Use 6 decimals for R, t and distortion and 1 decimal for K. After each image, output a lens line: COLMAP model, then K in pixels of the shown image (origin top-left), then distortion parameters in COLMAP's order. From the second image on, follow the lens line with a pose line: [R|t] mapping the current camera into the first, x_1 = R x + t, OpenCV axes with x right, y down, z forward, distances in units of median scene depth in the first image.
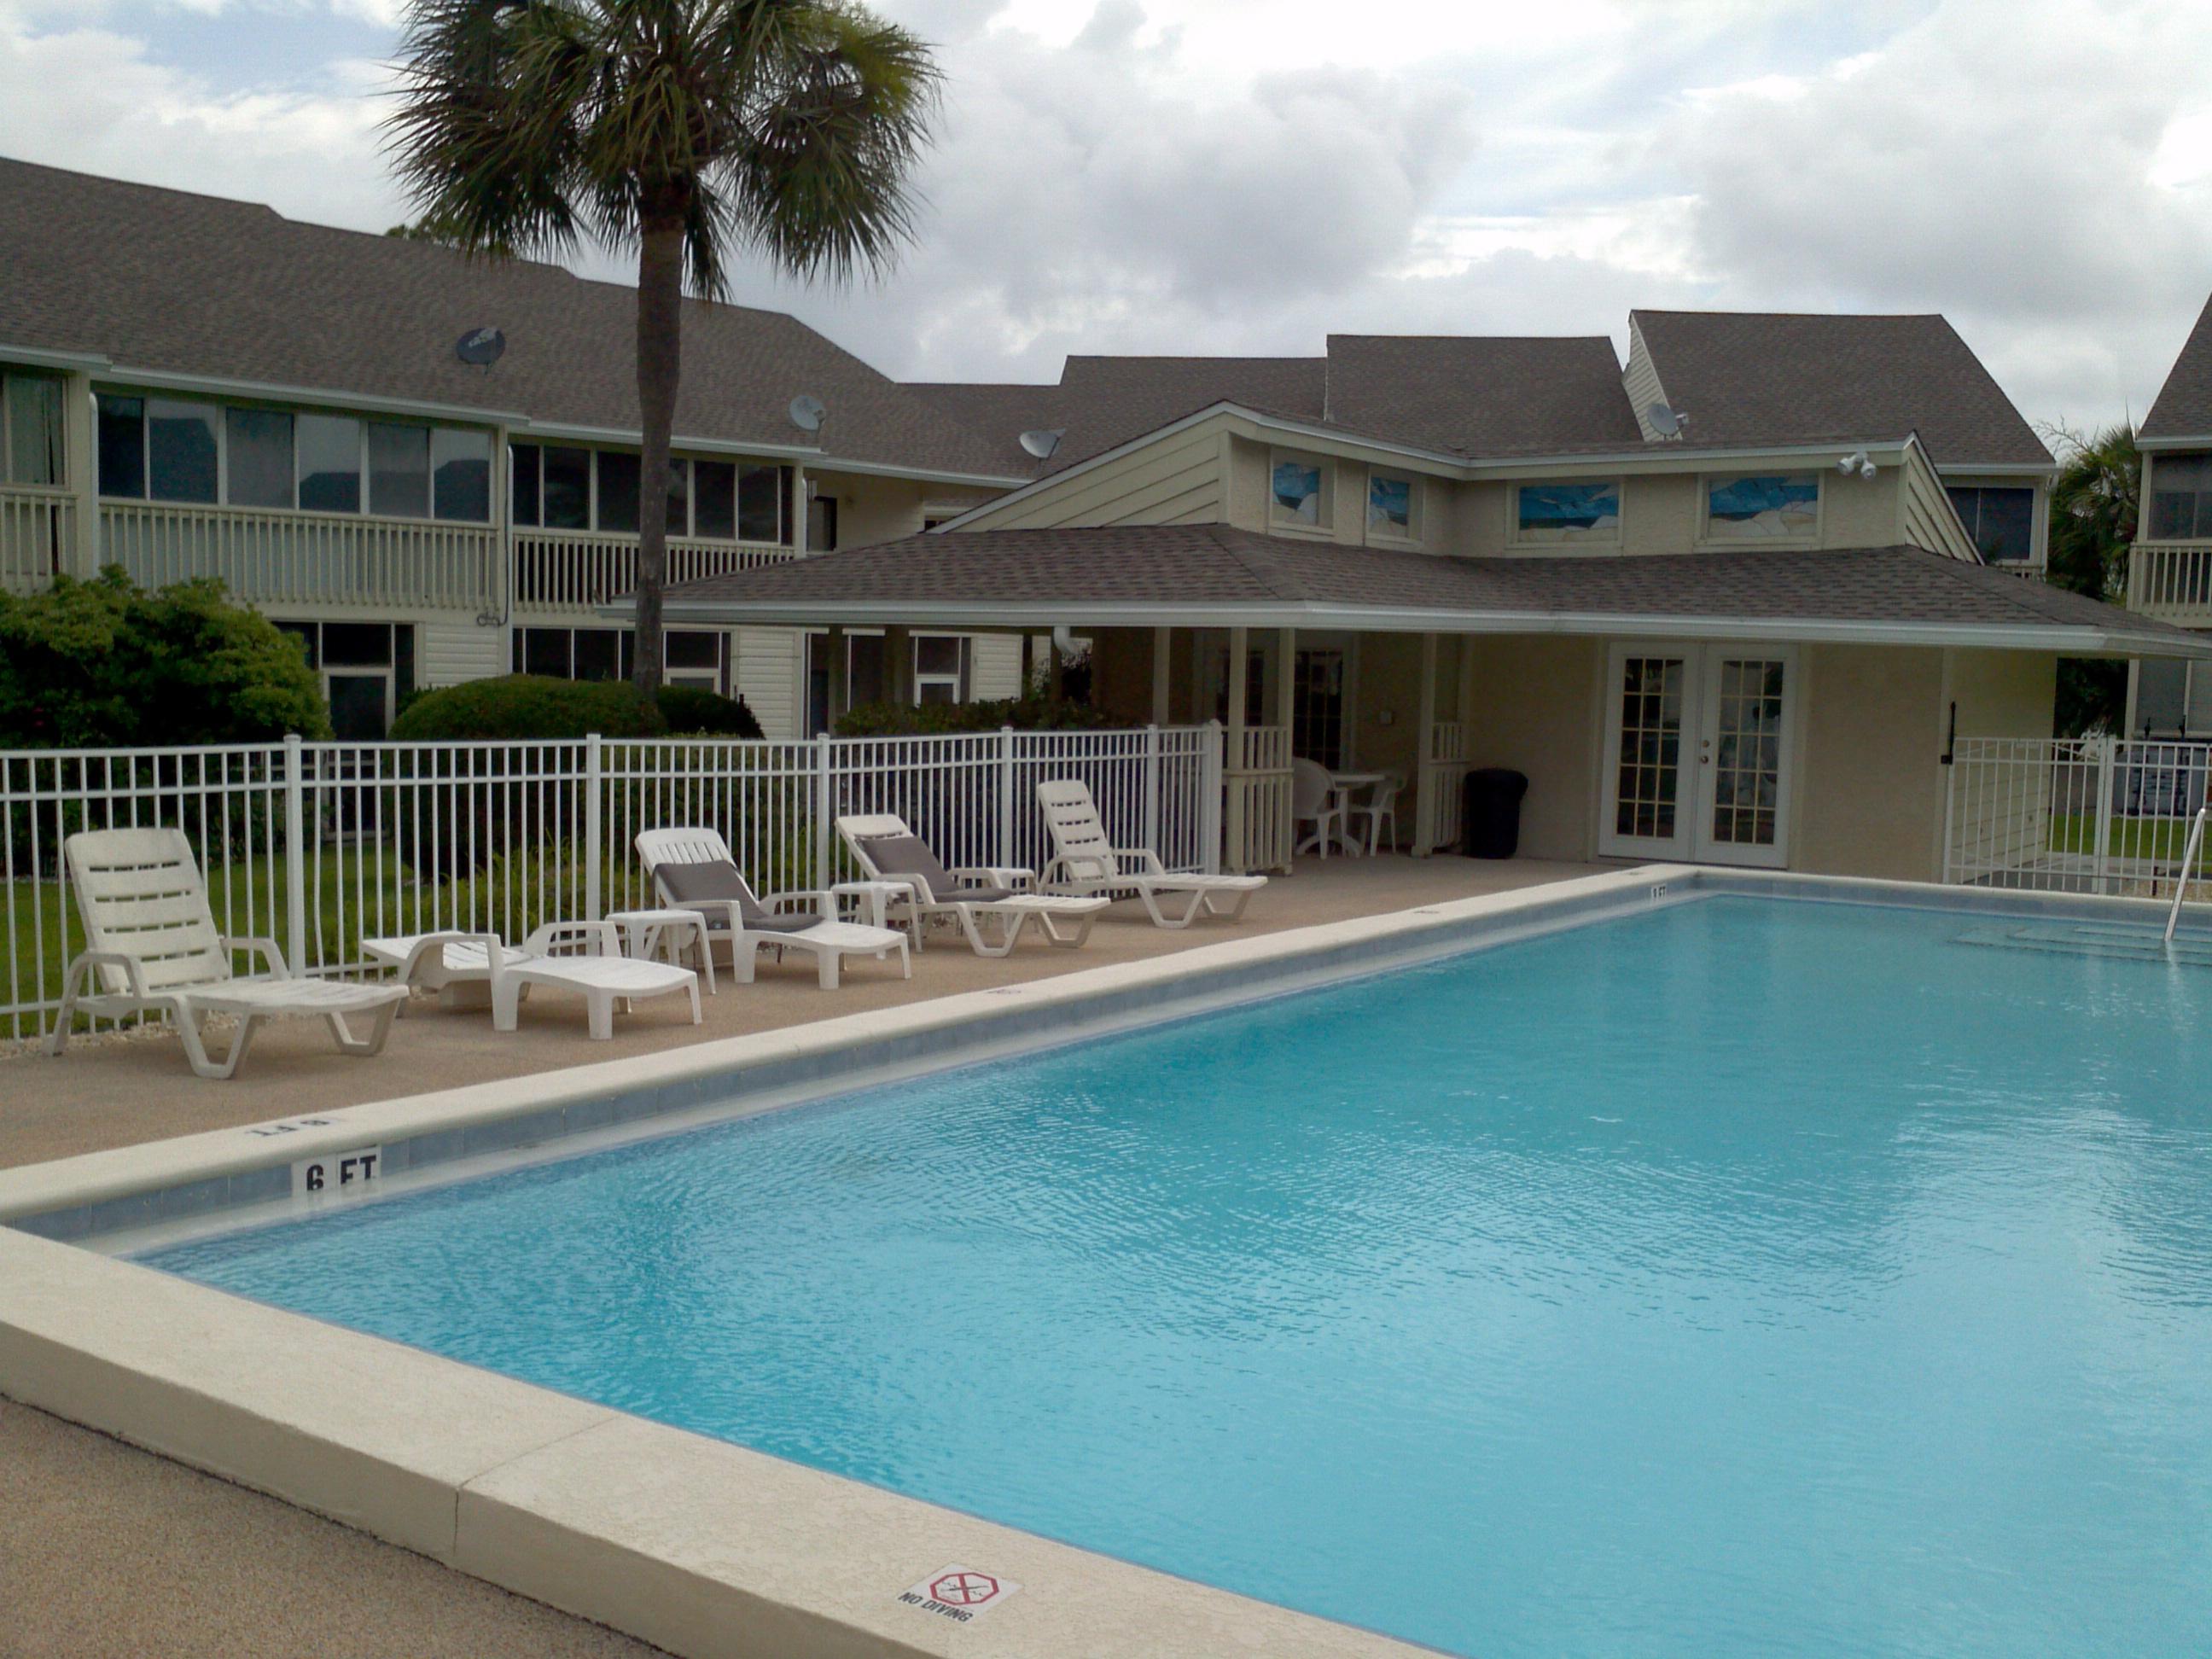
lens RADIAL K [[2182.2, 0, 1106.0], [0, 2182.2, 829.5], [0, 0, 1]] dist [-0.011177, -0.037423]
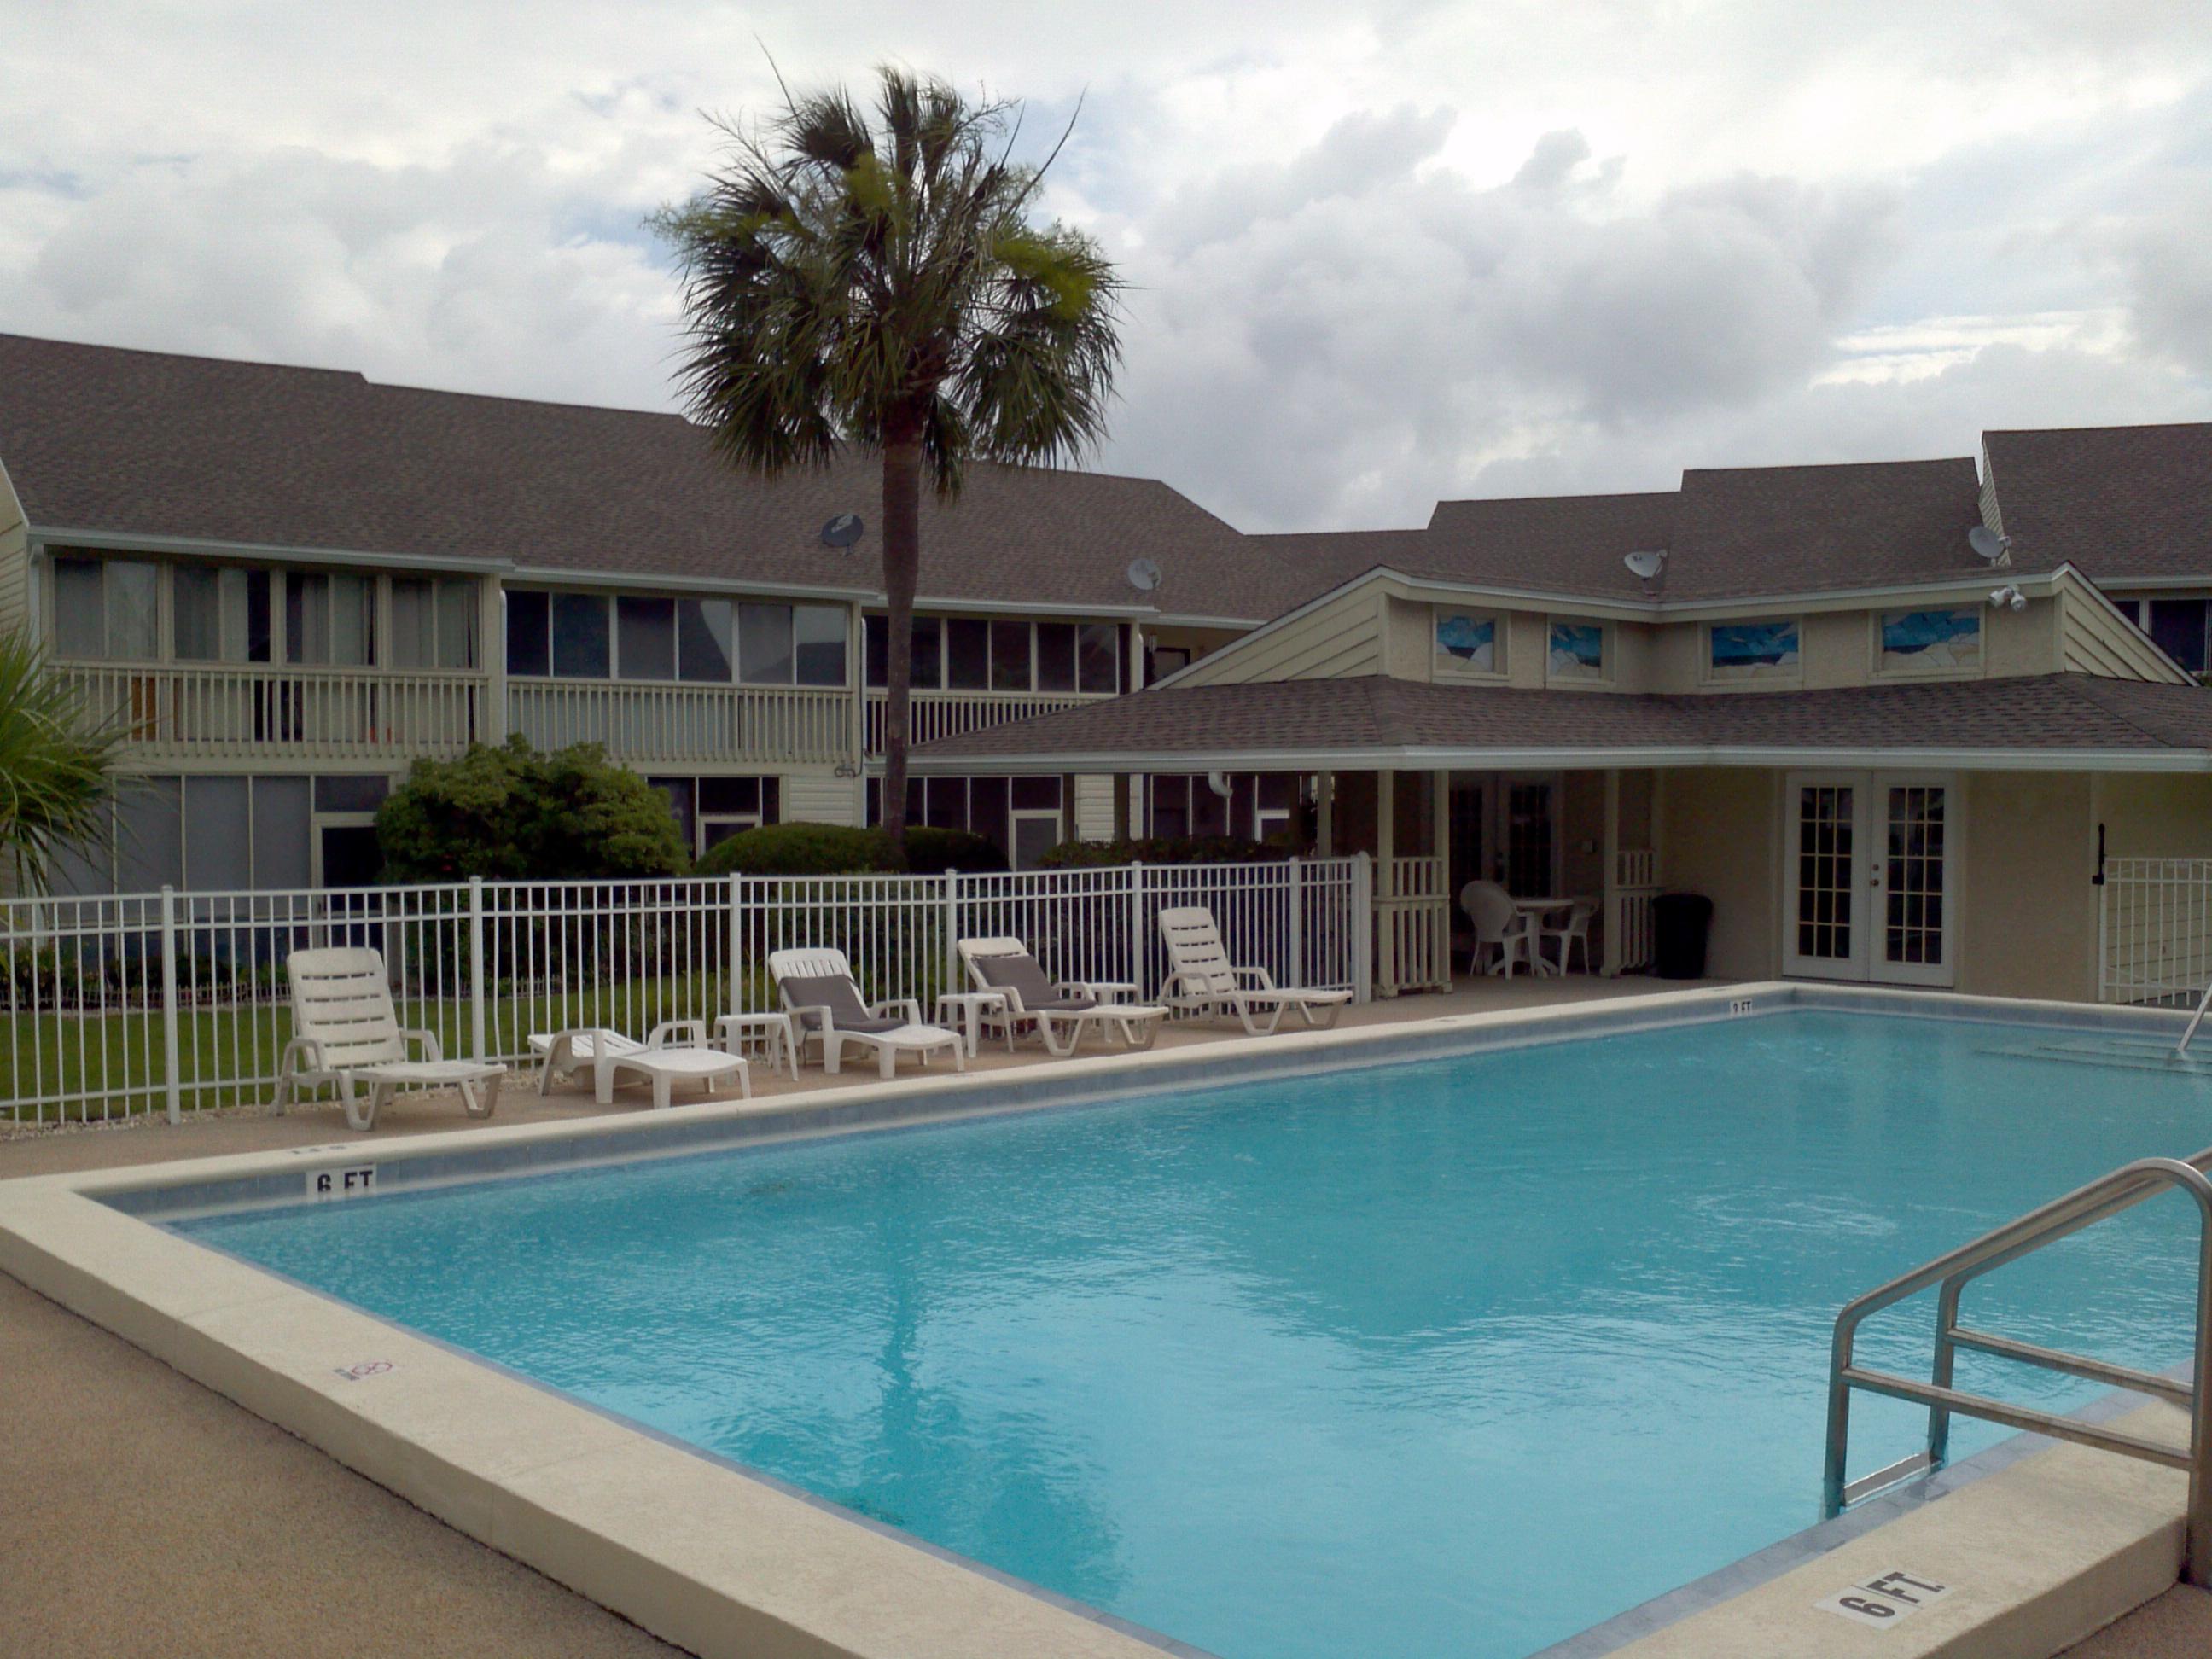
lens RADIAL K [[2182.2, 0, 1106.0], [0, 2182.2, 829.5], [0, 0, 1]] dist [-0.011177, -0.037423]
pose [[0.973478, -0.016866, -0.228156, 0.151764], [0.003001, 0.998134, -0.060980, 0.004837], [0.228759, 0.058678, 0.971713, -0.095651]]
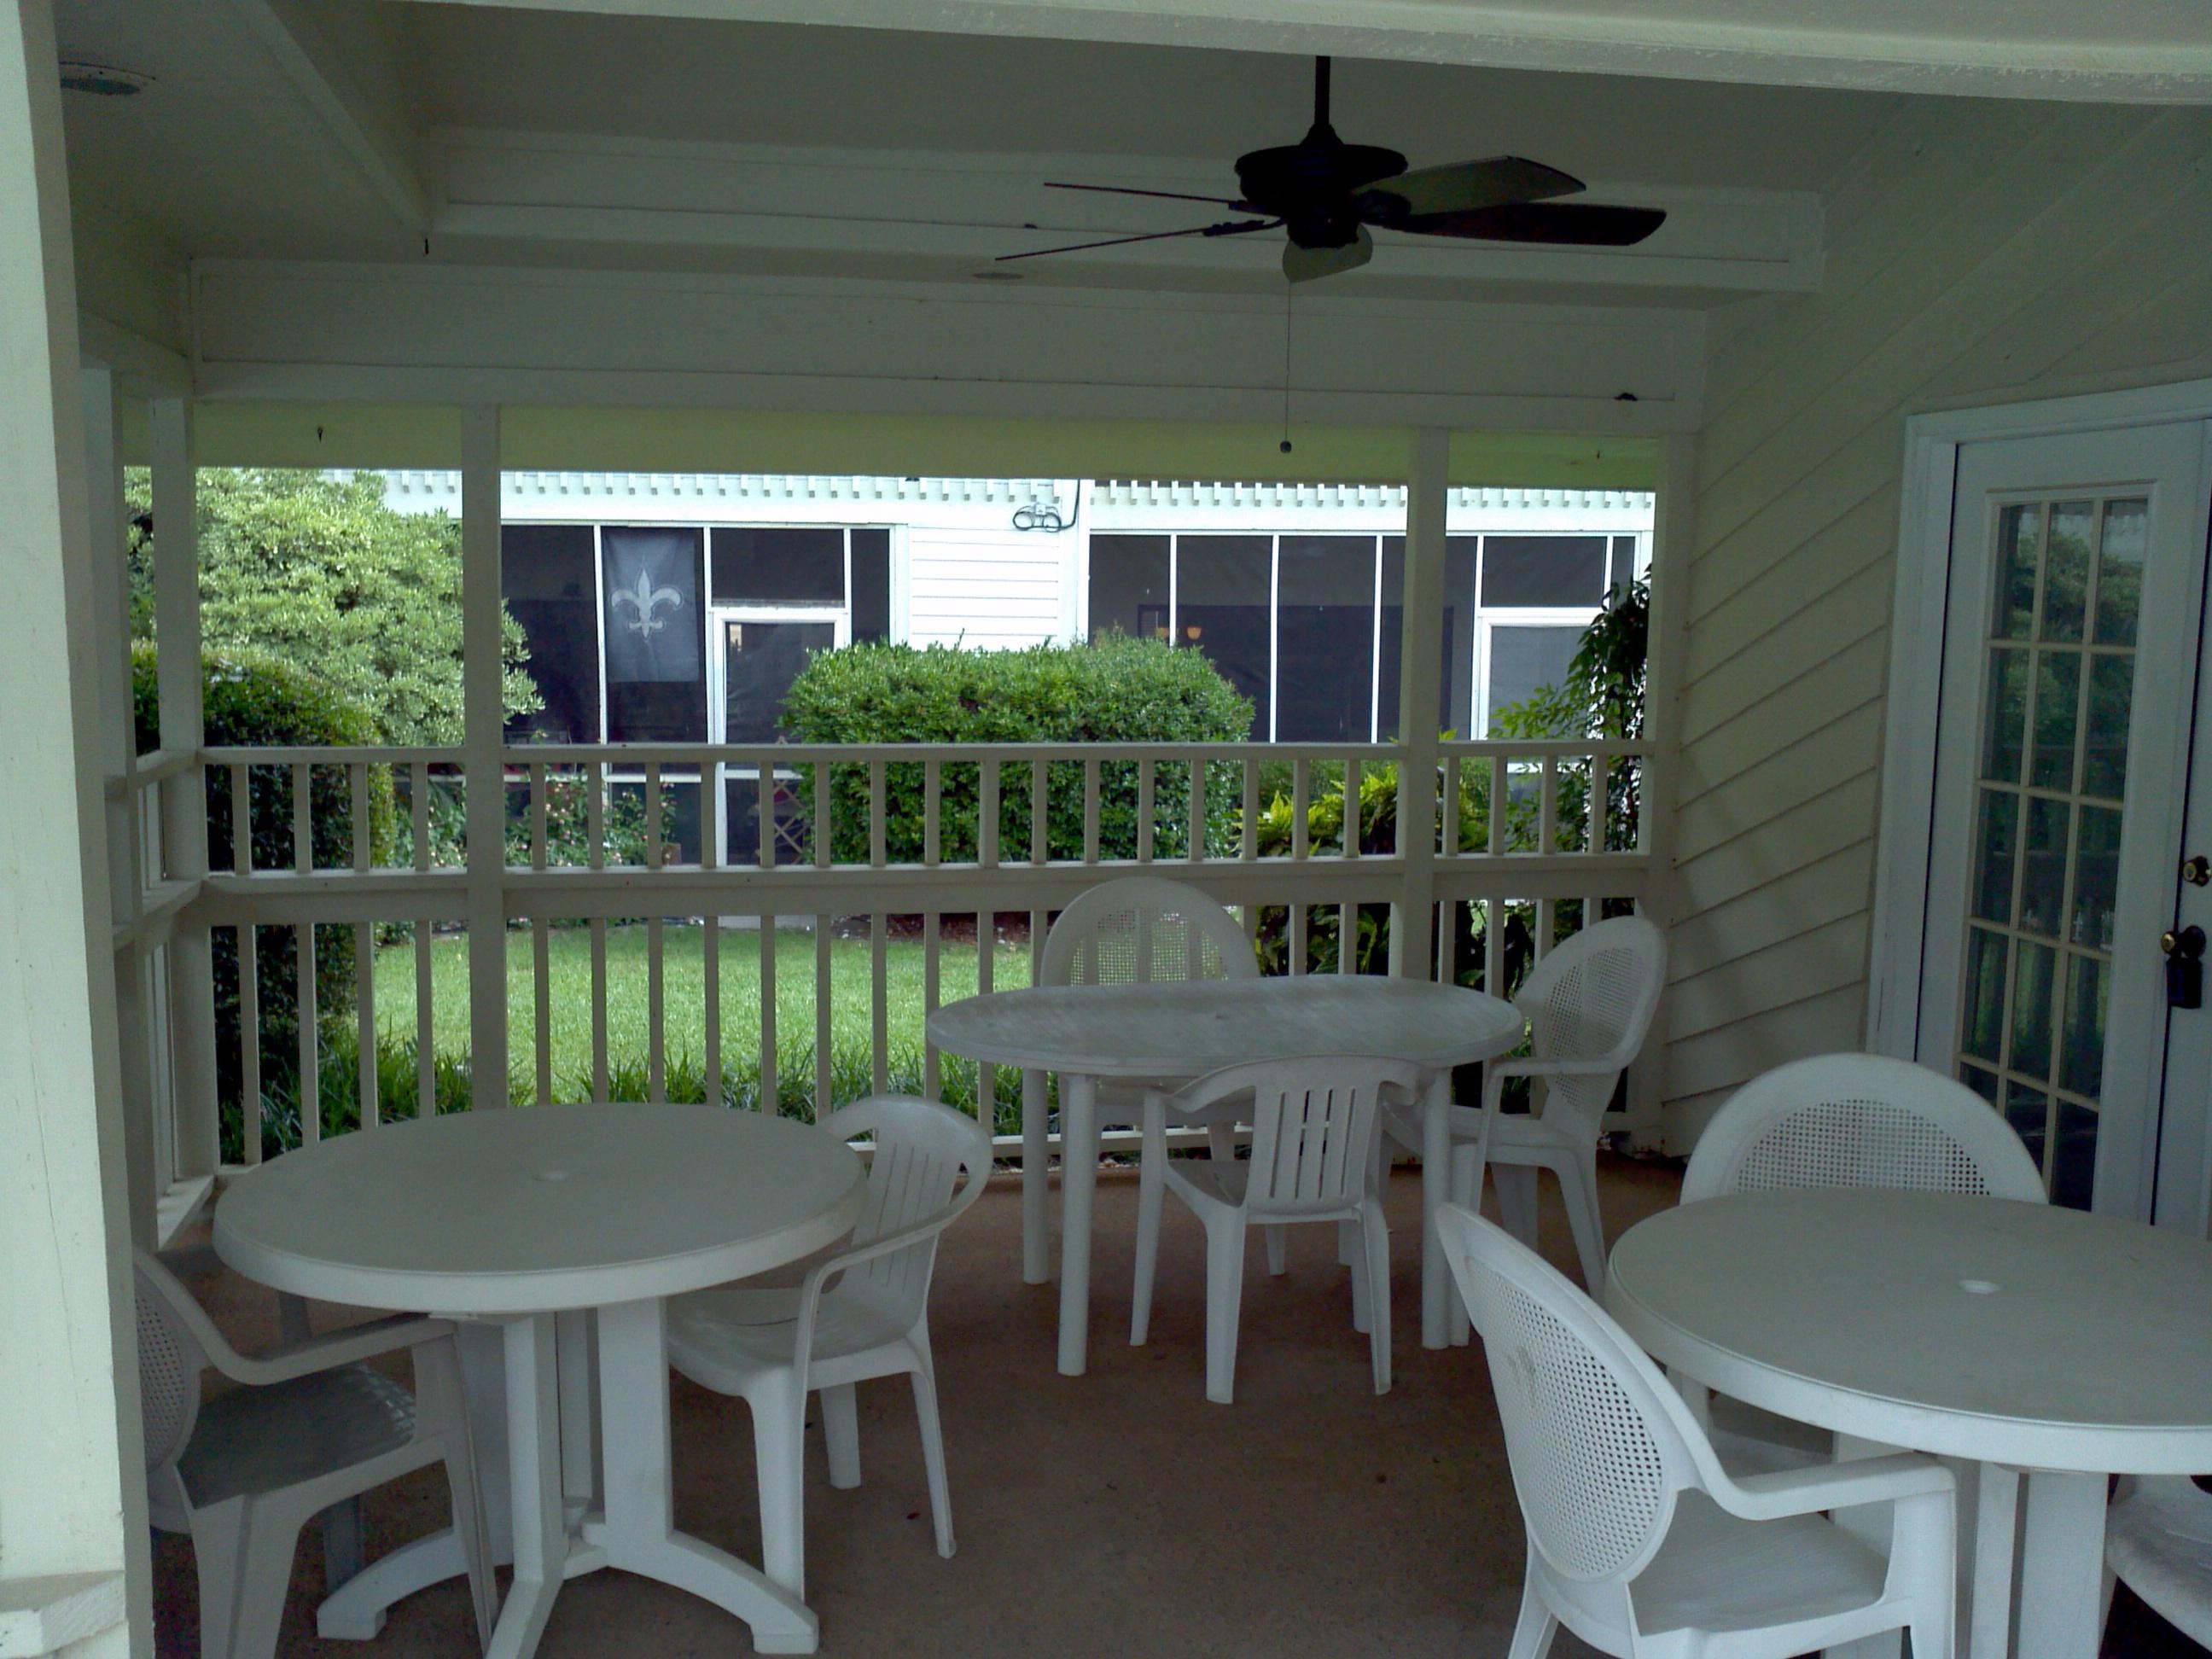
lens RADIAL K [[2182.2, 0, 1106.0], [0, 2182.2, 829.5], [0, 0, 1]] dist [-0.011177, -0.037423]
pose [[0.717612, 0.064038, -0.693492, 0.156657], [-0.048406, 0.997942, 0.042061, -0.060984], [0.694758, 0.003386, 0.719235, 0.887913]]
